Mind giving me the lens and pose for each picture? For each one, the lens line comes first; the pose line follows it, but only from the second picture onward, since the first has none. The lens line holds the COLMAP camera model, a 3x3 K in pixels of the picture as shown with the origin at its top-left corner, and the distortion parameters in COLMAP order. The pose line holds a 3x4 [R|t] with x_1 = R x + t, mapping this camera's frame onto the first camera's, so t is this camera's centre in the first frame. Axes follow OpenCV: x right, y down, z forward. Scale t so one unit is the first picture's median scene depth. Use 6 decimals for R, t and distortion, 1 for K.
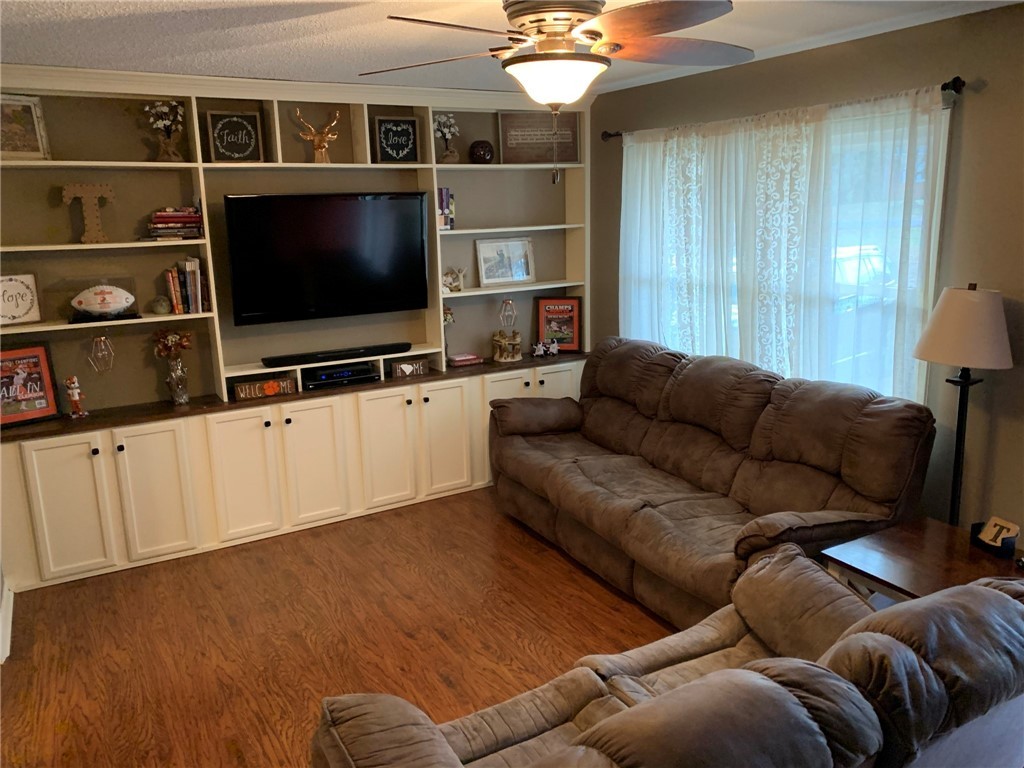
lens RADIAL K [[776.6, 0, 508.6], [0, 776.6, 379.2], [0, 0, 1]] dist [0.028866, -0.023184]
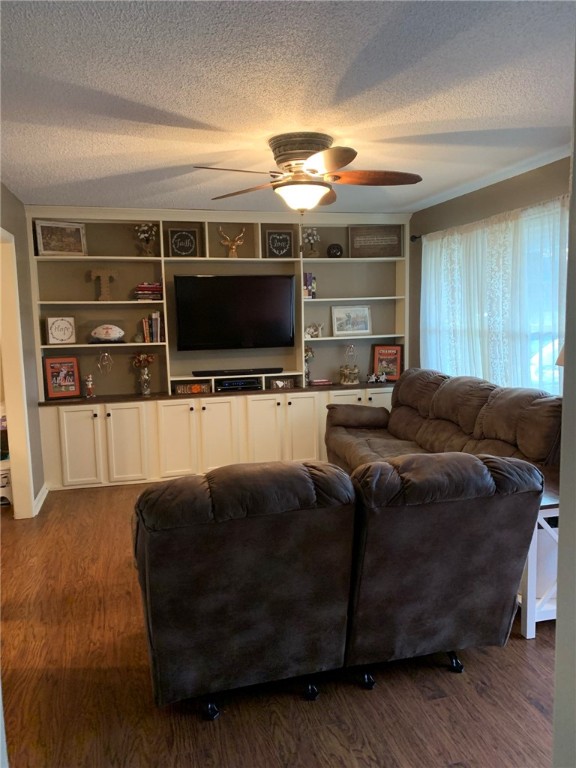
lens RADIAL K [[582.5, 0, 293.7], [0, 582.5, 387.0], [0, 0, 1]] dist [0.028866, -0.023184]
pose [[0.965648, 0.036925, -0.257217, 0.235068], [-0.060049, 0.994769, -0.082634, 0.103713], [0.252821, 0.095241, 0.962814, -0.168156]]
